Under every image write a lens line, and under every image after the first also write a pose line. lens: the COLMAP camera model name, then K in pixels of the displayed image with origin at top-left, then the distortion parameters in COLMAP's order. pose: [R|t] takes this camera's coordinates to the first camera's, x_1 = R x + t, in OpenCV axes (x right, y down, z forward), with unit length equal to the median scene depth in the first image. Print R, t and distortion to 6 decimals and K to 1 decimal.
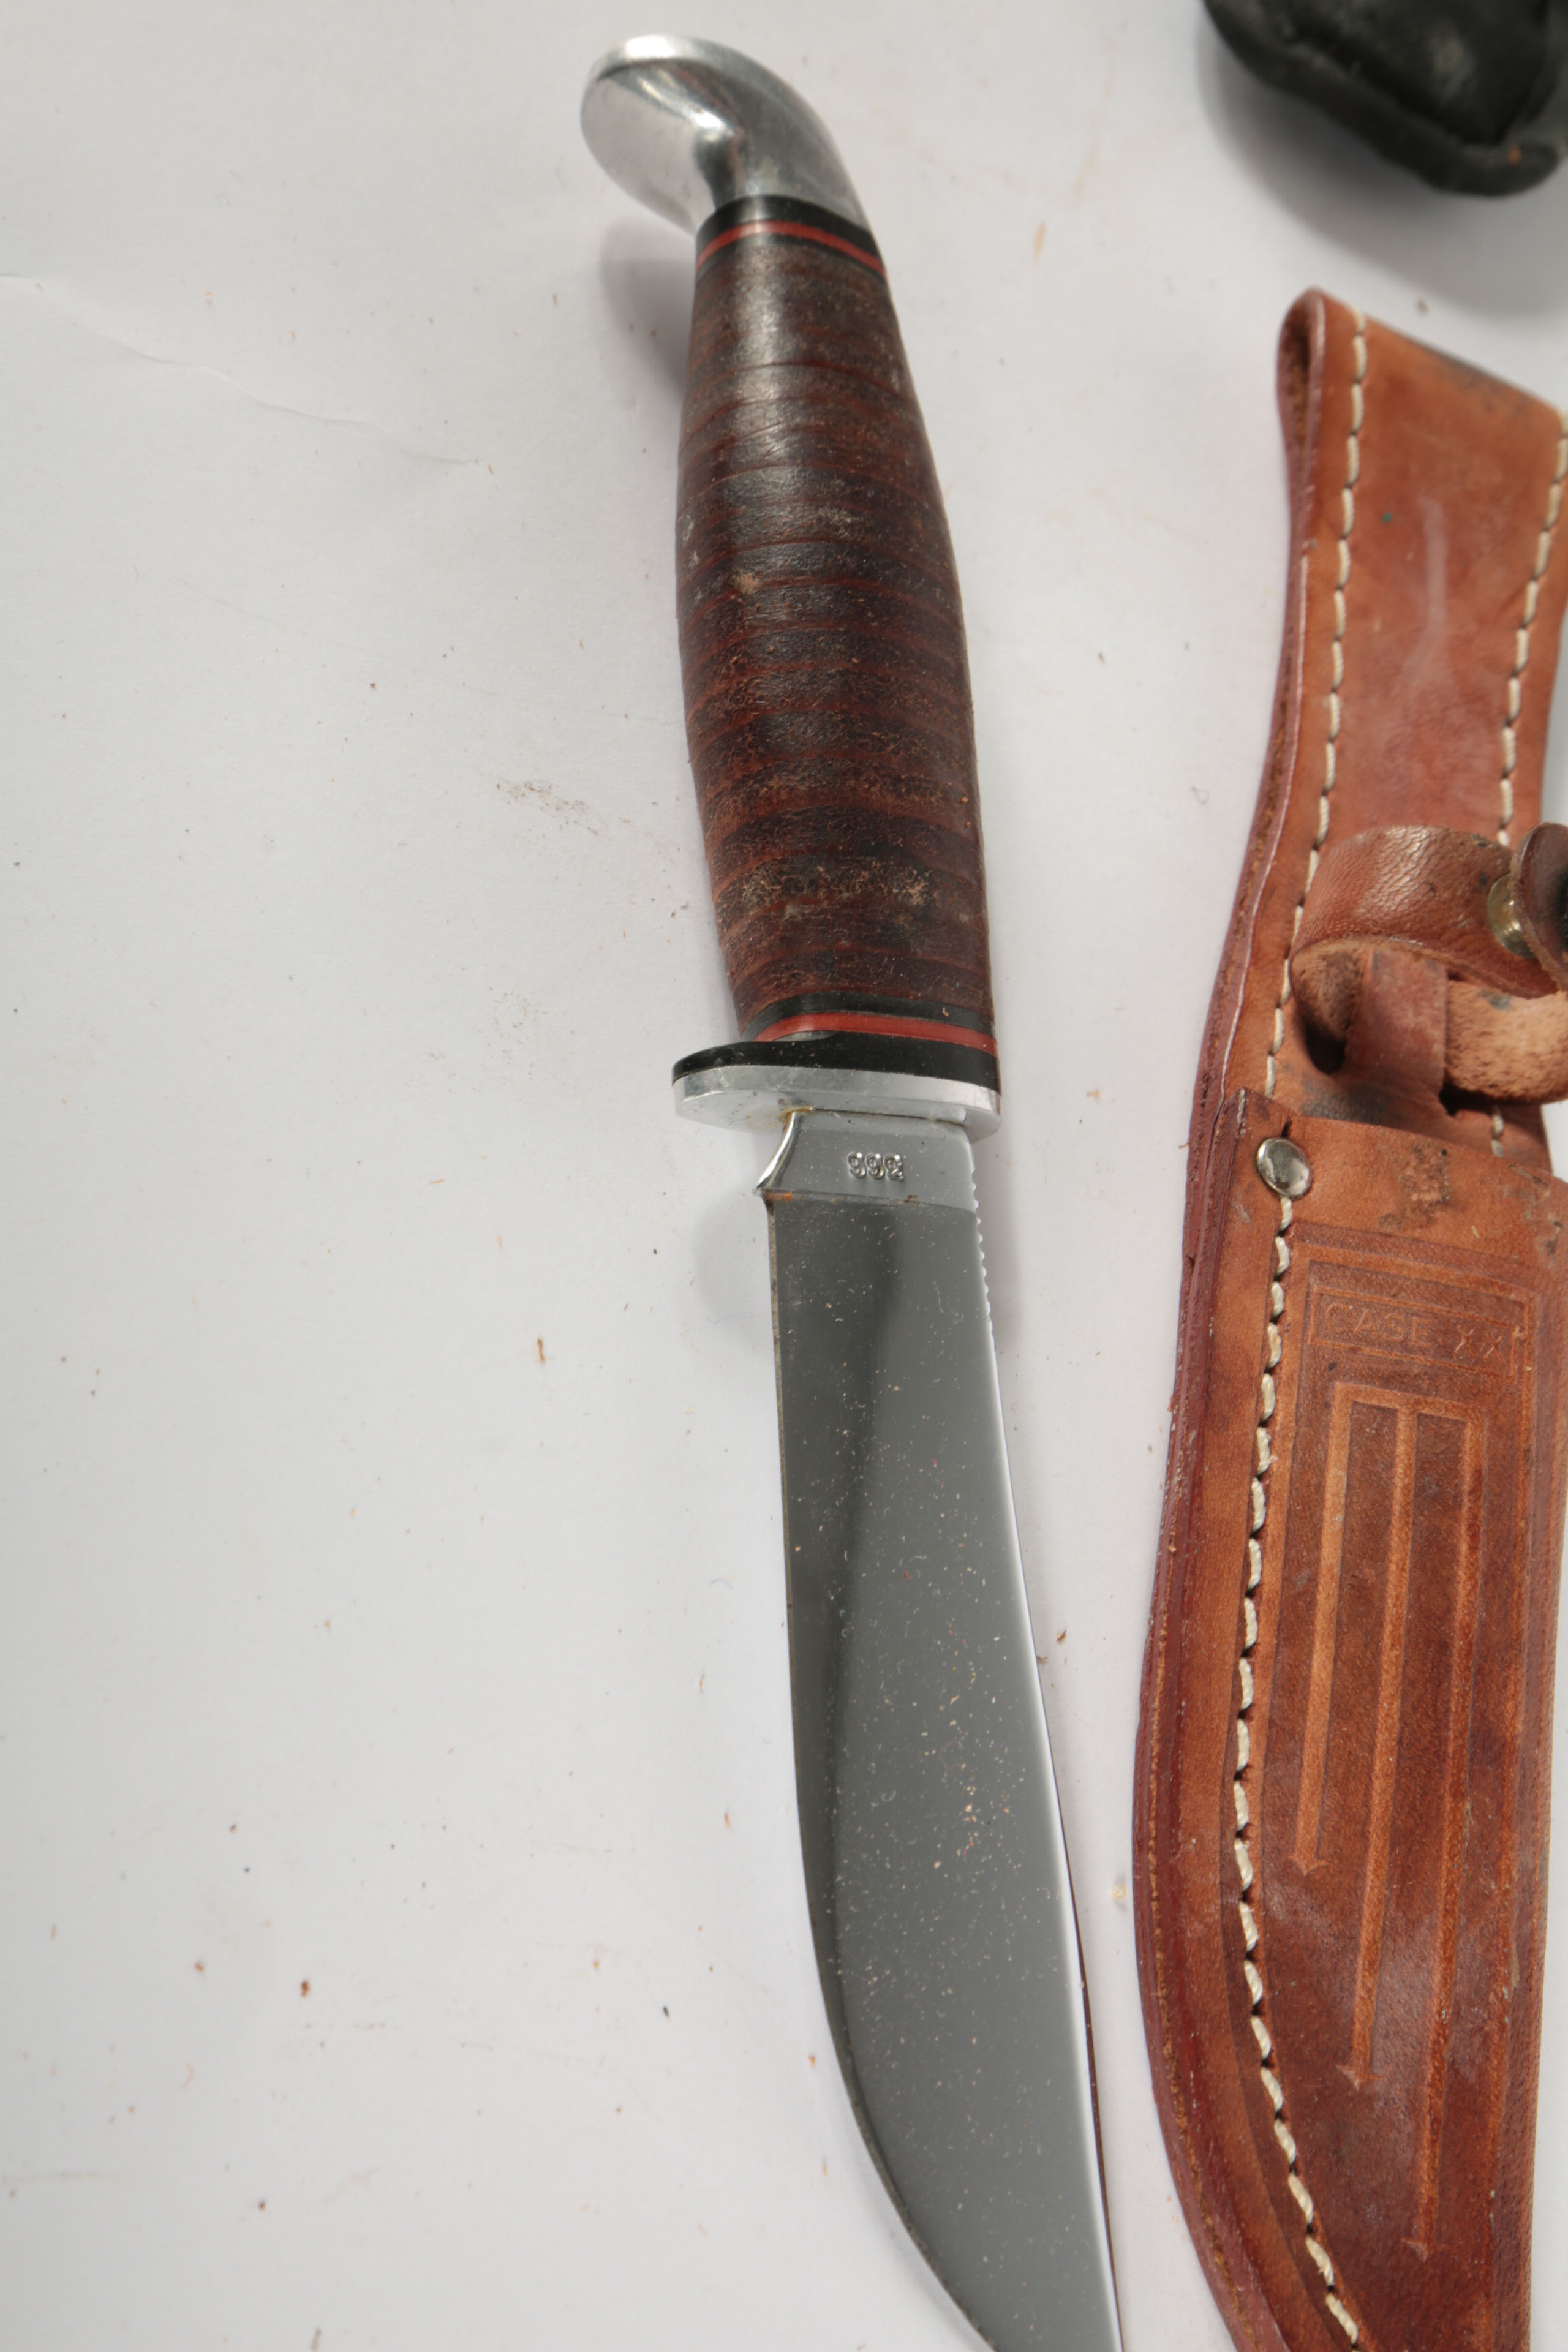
lens RADIAL K [[2172.4, 0, 781.2], [0, 2172.4, 1185.4], [0, 0, 1]] dist [0.022816, 0.015207]
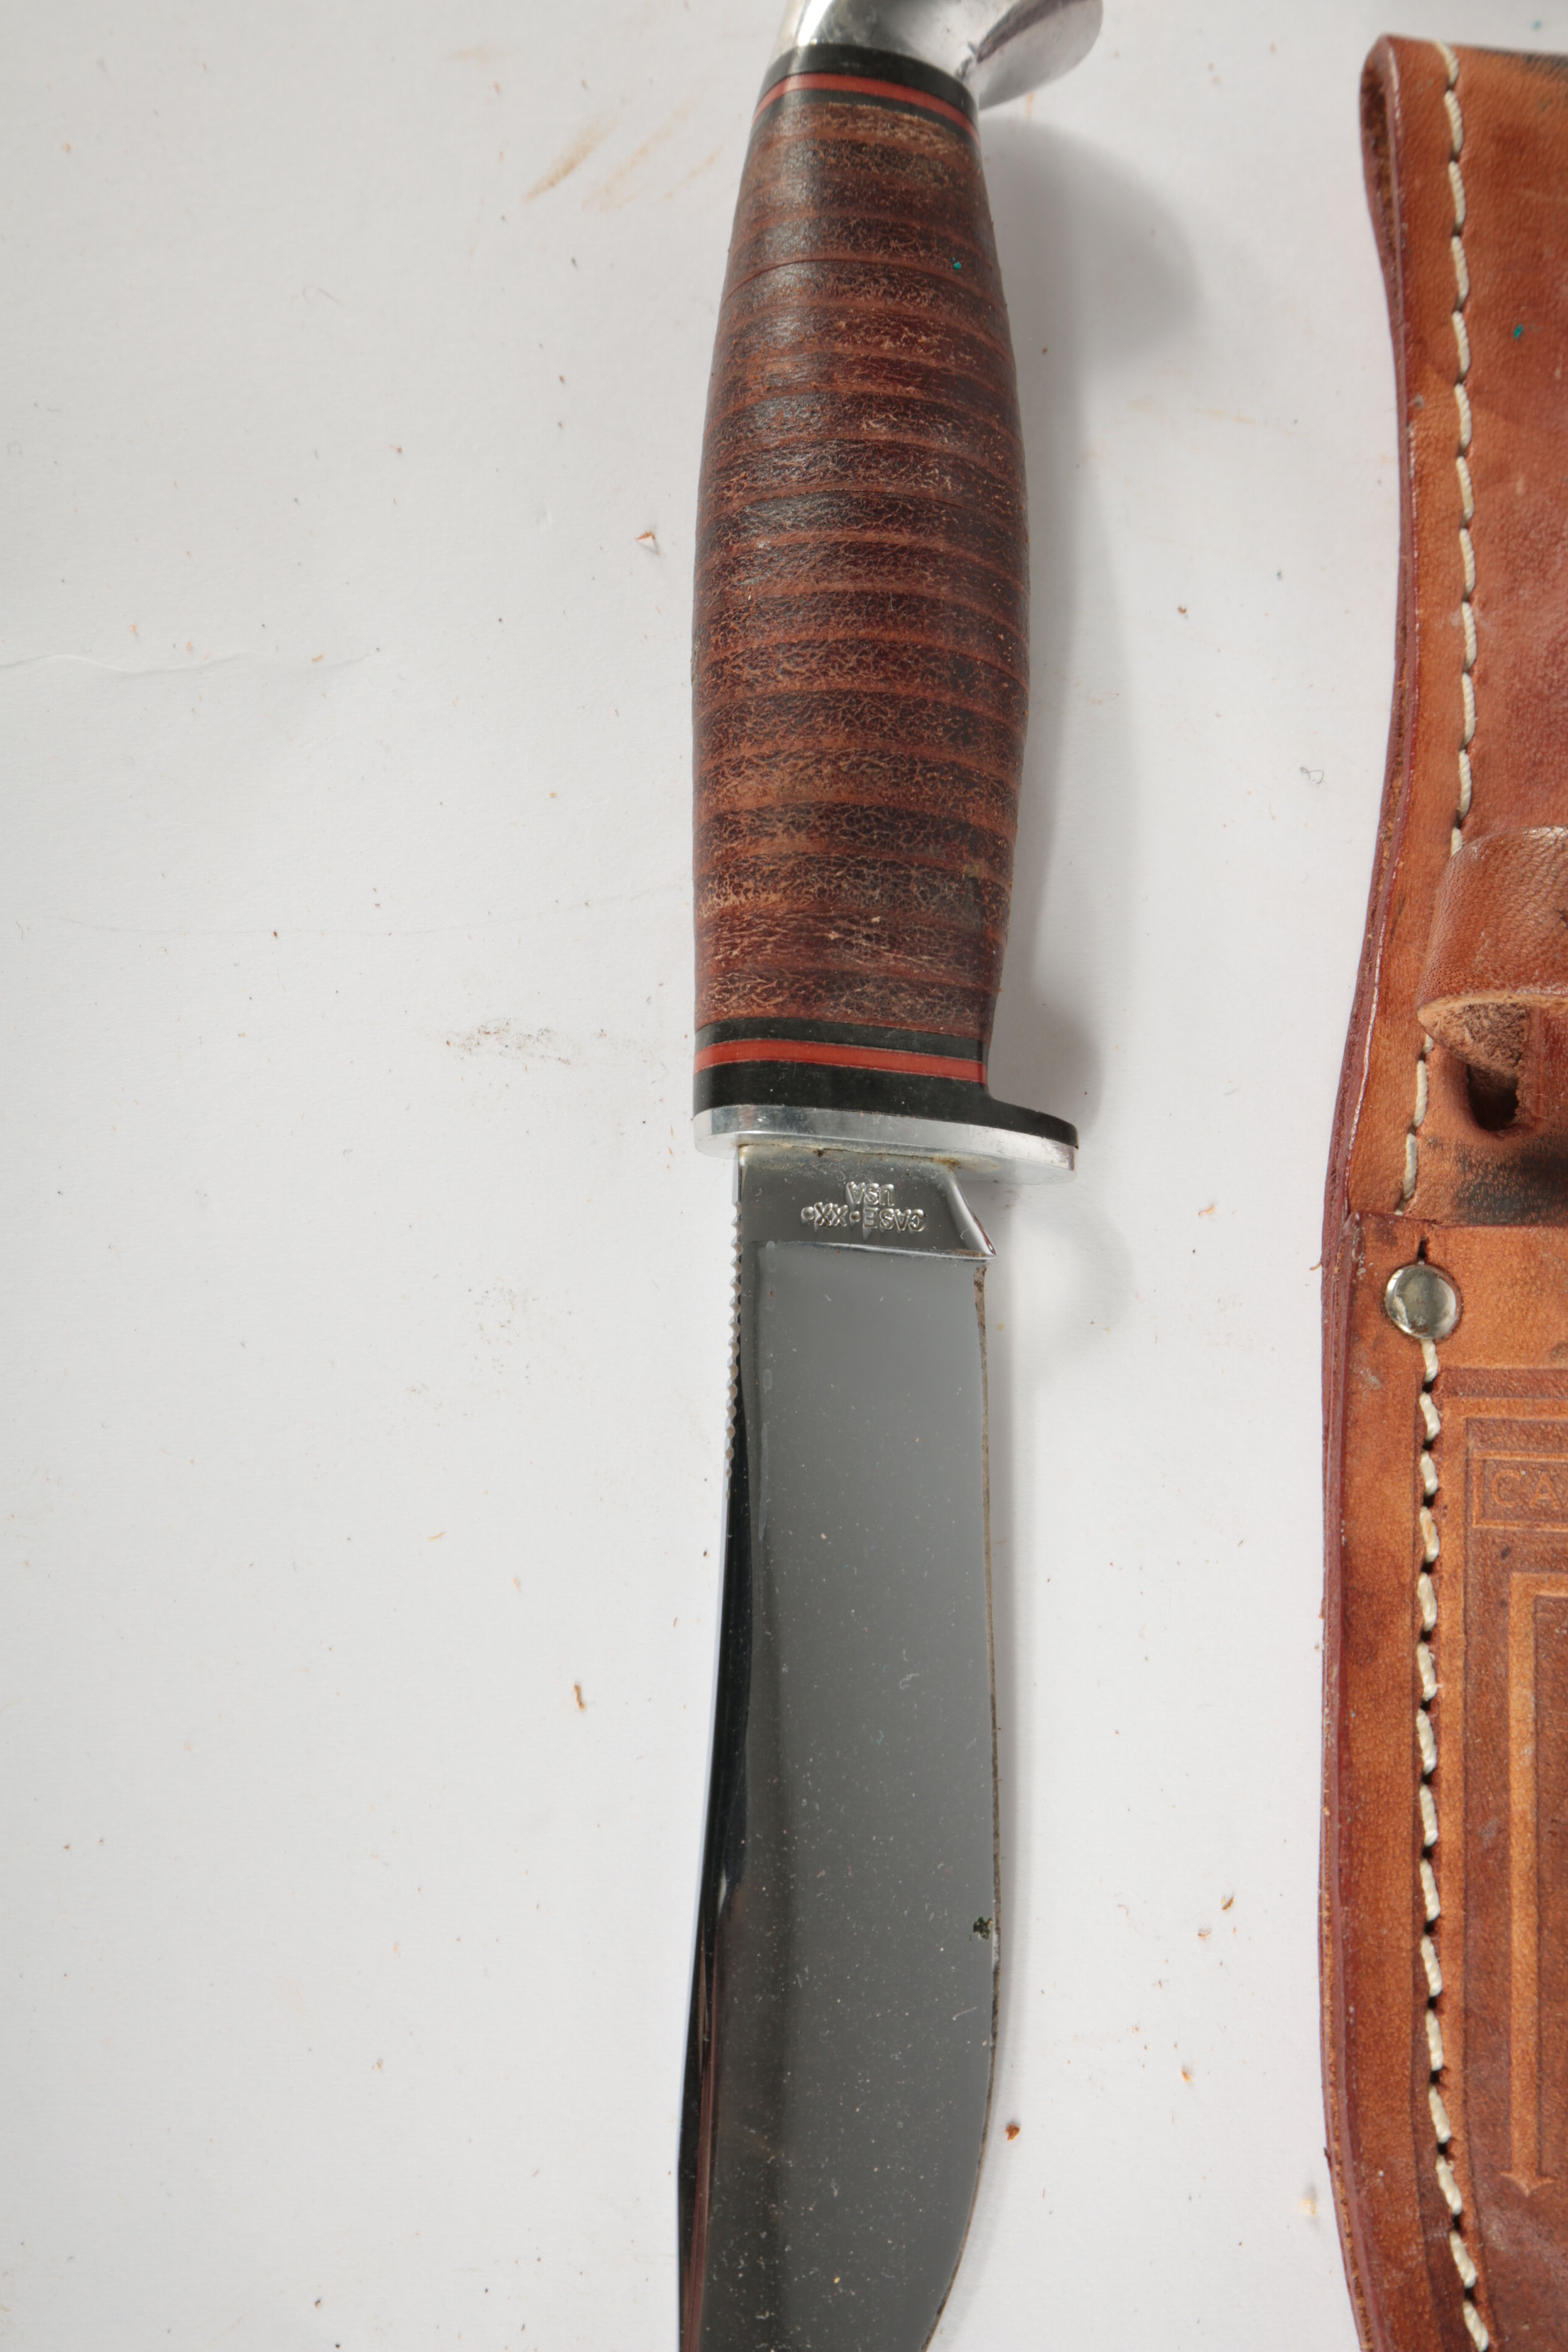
lens RADIAL K [[2172.4, 0, 781.2], [0, 2172.4, 1185.4], [0, 0, 1]] dist [0.022816, 0.015207]
pose [[0.942634, -0.175160, -0.284182, 0.261936], [0.220334, 0.965973, 0.135458, -0.231860], [0.250785, -0.190302, 0.949153, 0.177137]]
